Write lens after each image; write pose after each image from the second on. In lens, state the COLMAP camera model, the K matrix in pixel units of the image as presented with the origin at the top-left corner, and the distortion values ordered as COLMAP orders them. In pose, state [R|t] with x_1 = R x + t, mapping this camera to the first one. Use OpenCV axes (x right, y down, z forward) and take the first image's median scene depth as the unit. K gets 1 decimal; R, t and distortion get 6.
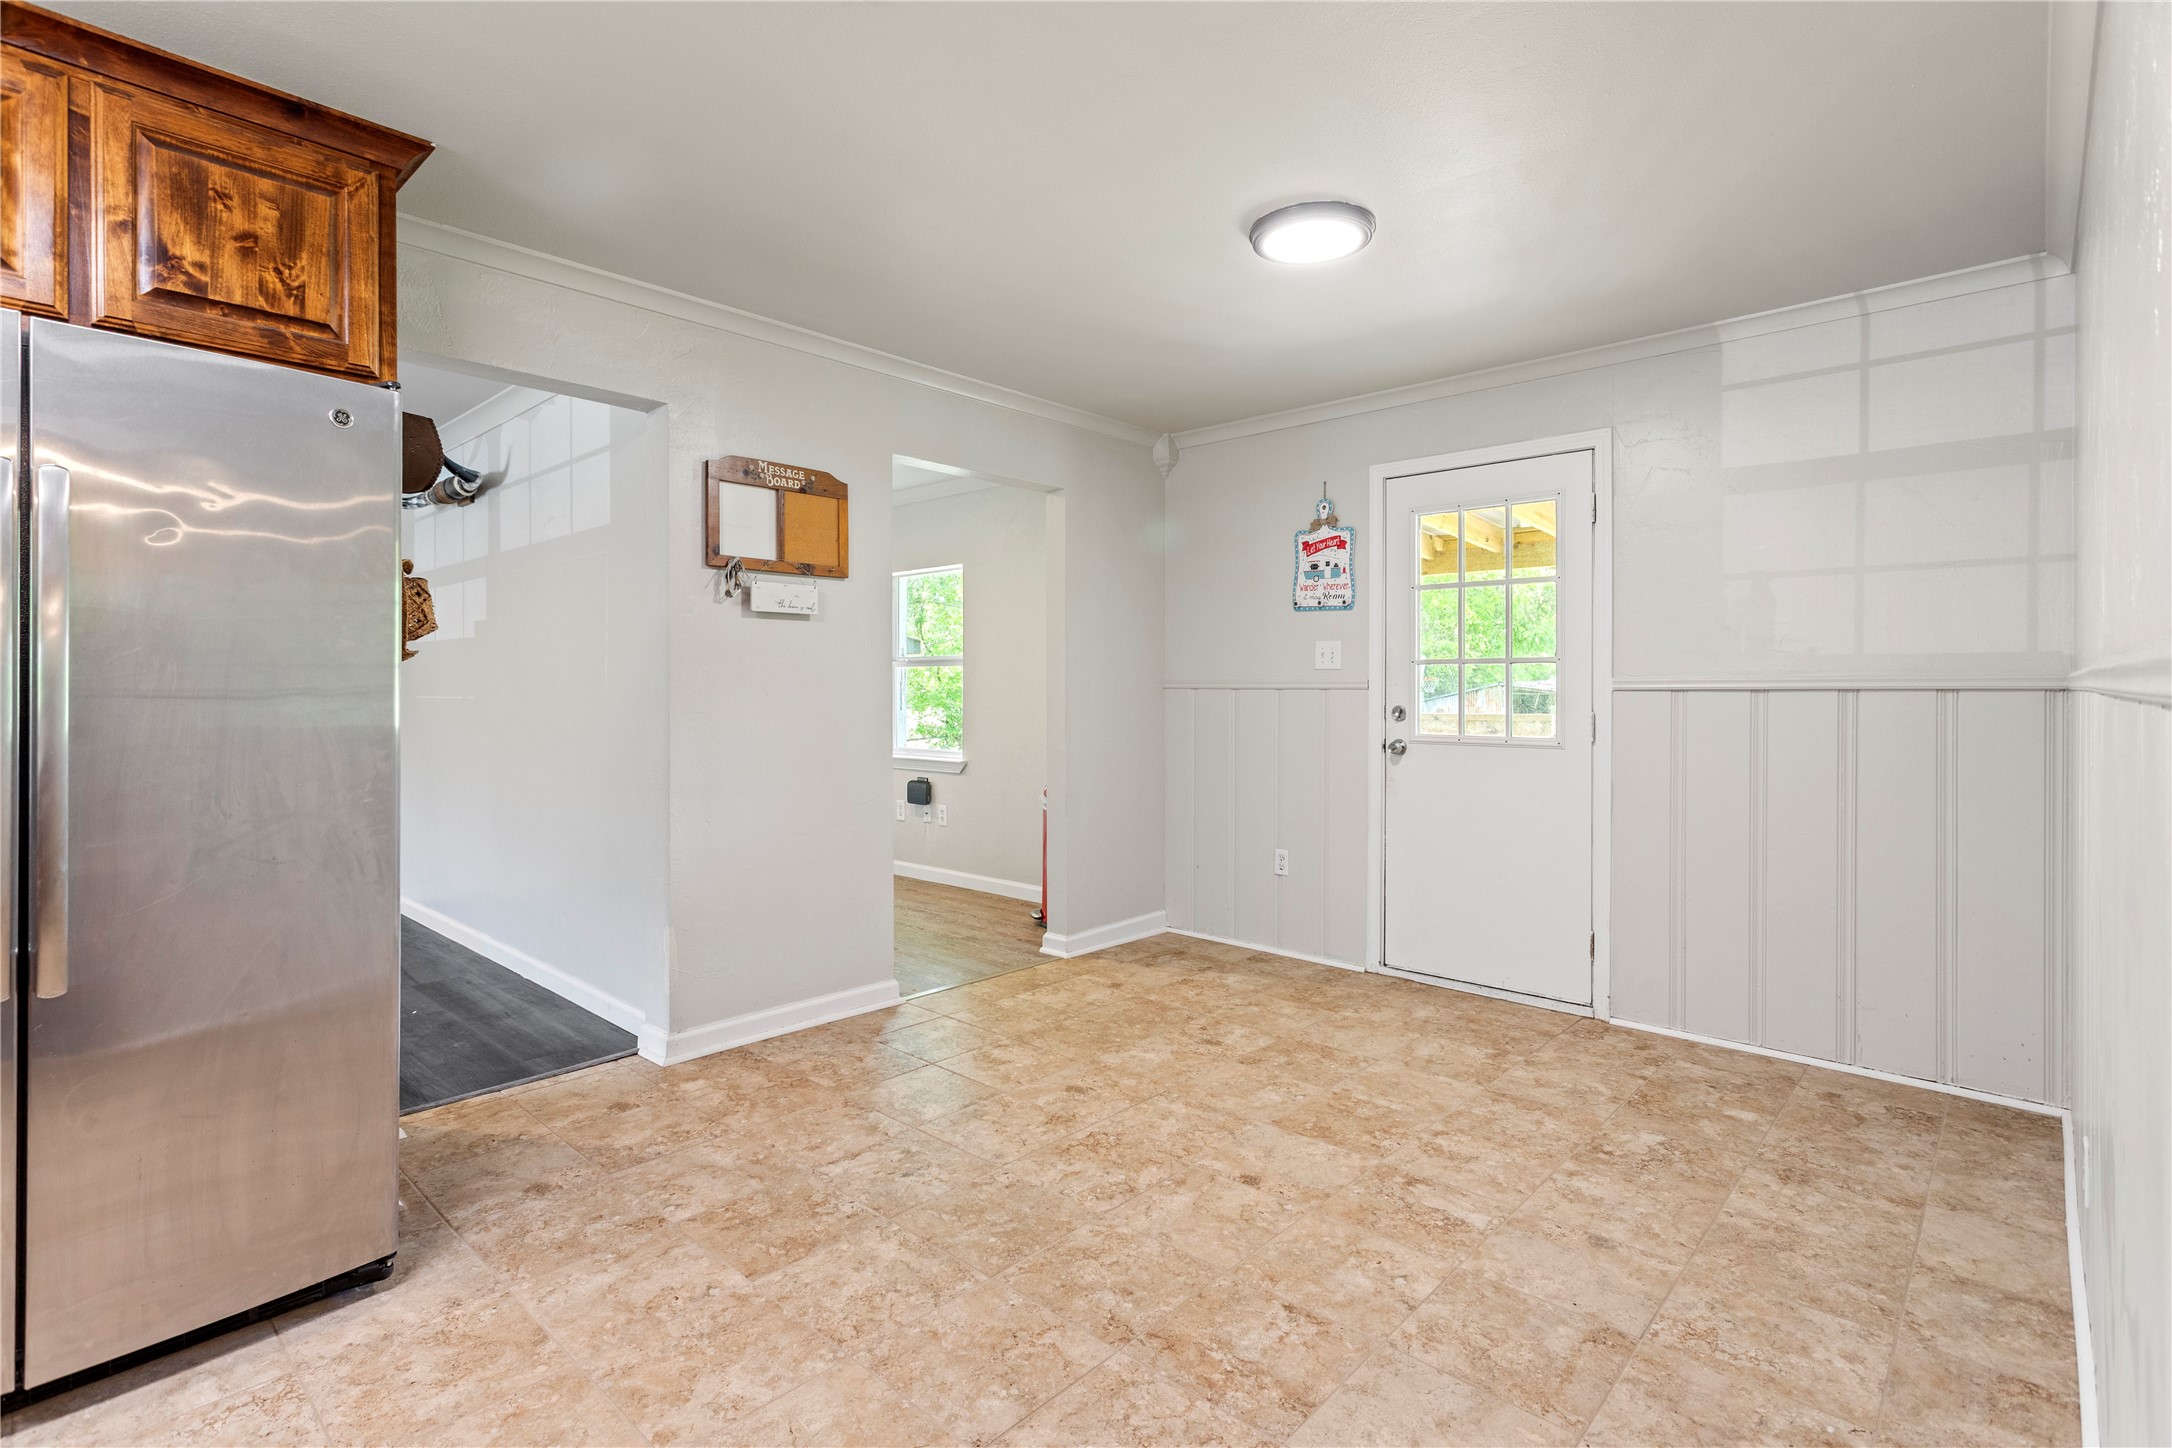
lens RADIAL K [[1049.7, 0, 1074.0], [0, 1049.7, 686.9], [0, 0, 1]] dist [0.006613, 0.000703]
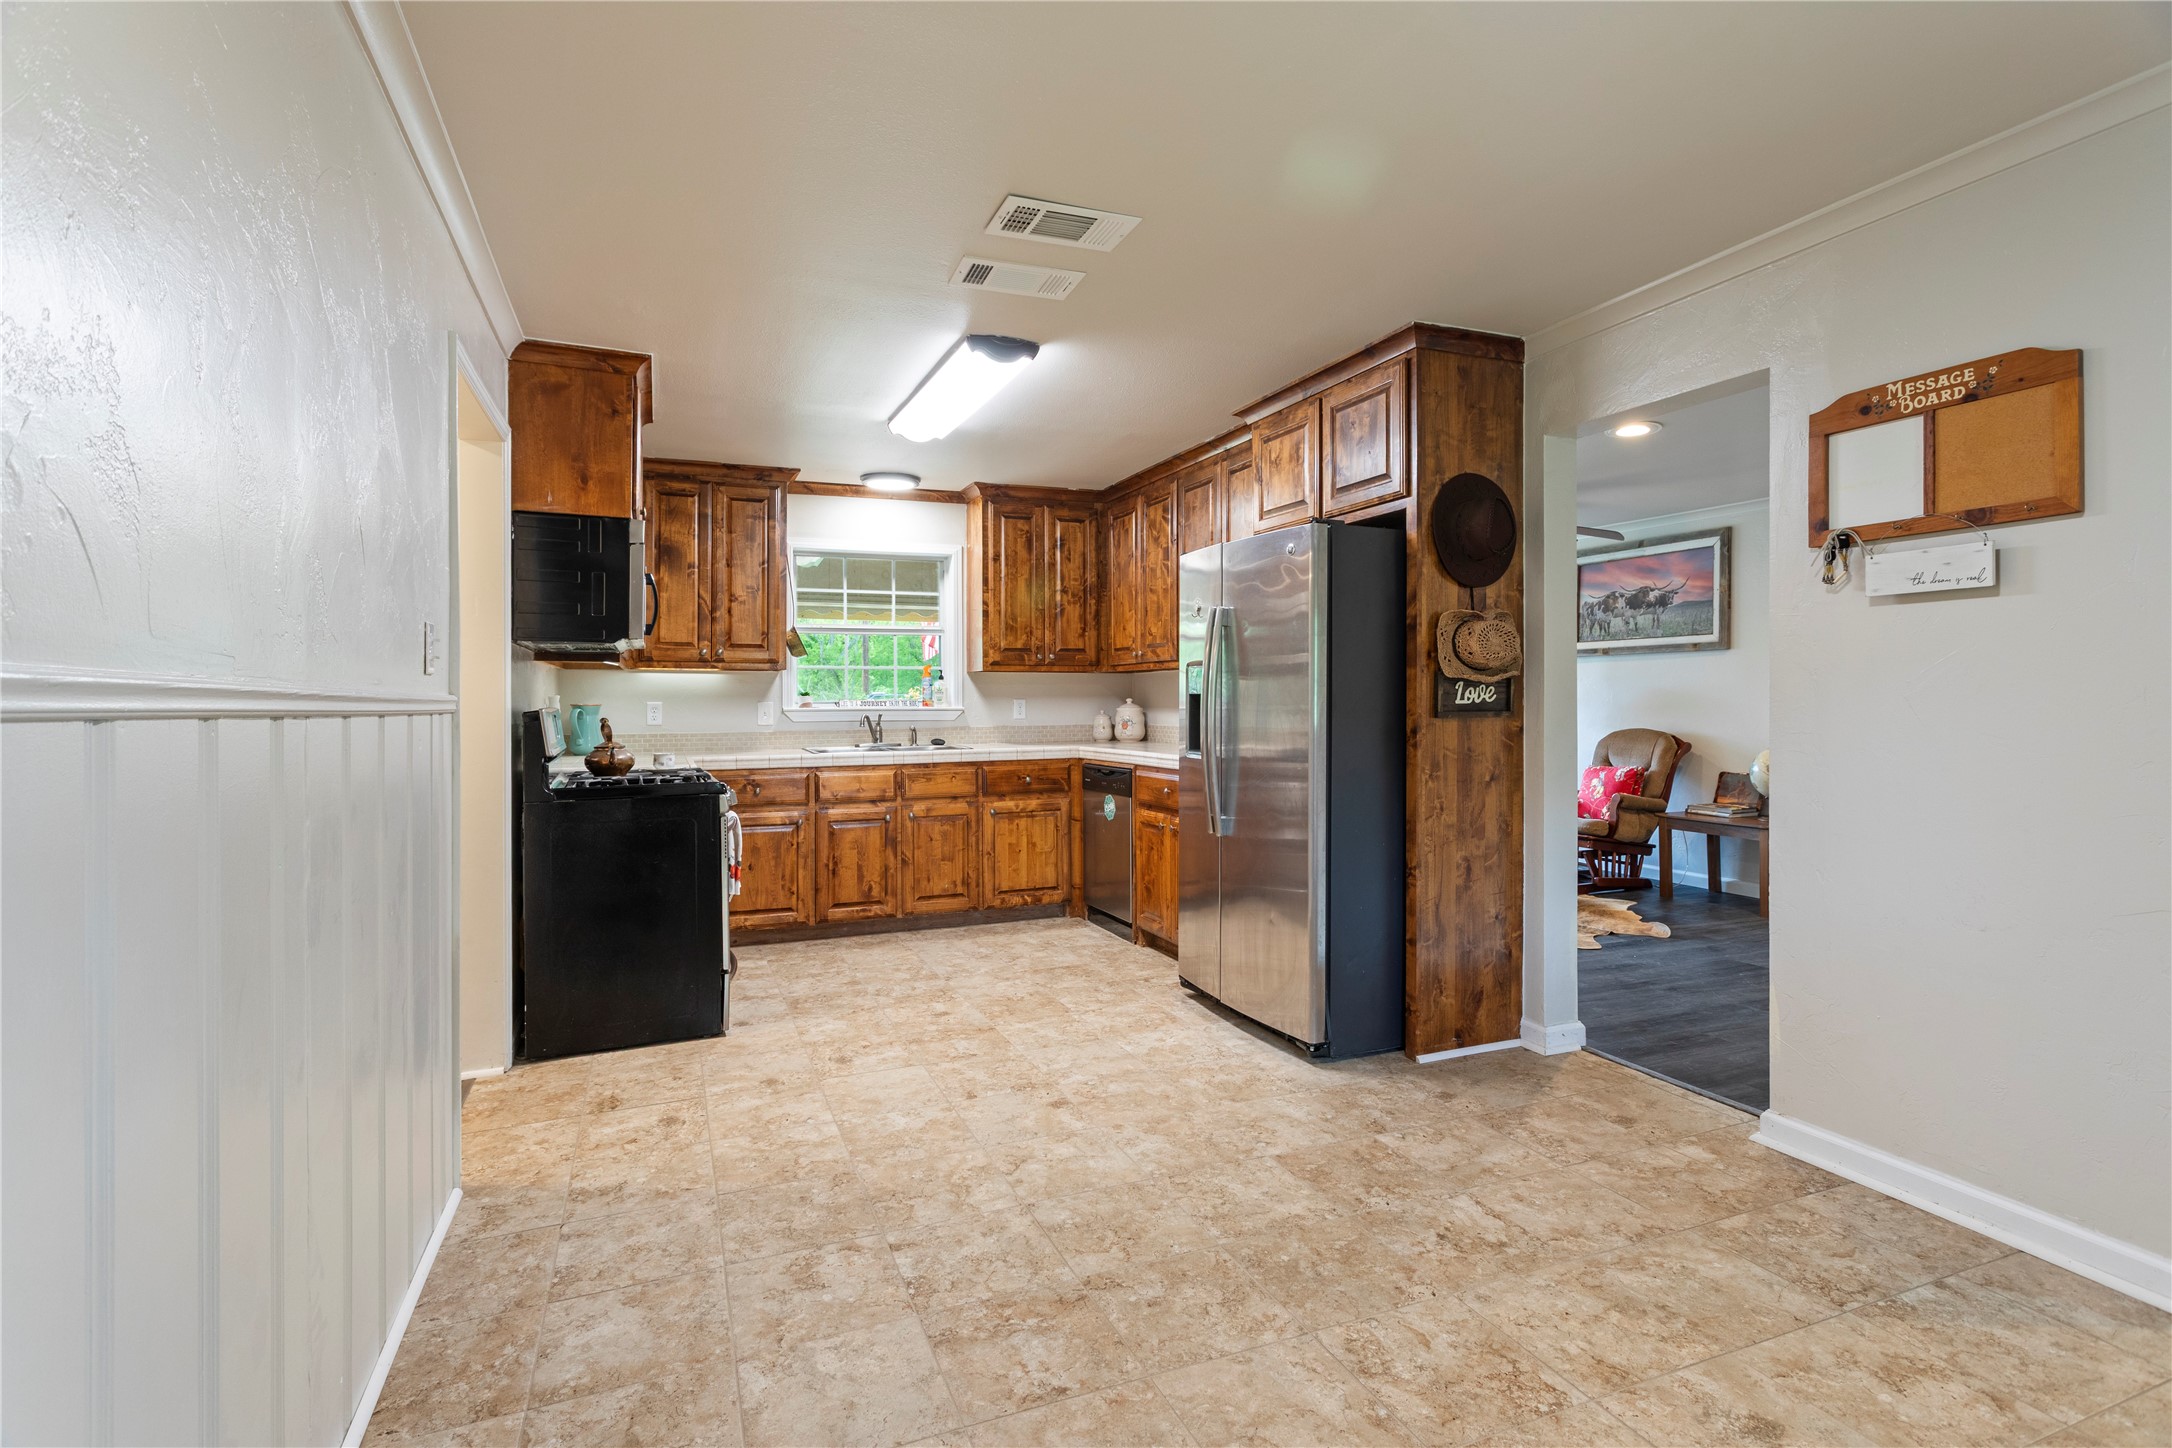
lens RADIAL K [[1049.7, 0, 1085.2], [0, 1049.7, 712.6], [0, 0, 1]] dist [0.006613, 0.000703]
pose [[-0.431542, 0.010158, -0.902036, 0.771732], [0.004040, 0.999948, 0.009328, -0.001753], [0.902084, 0.000381, -0.431561, 1.080022]]
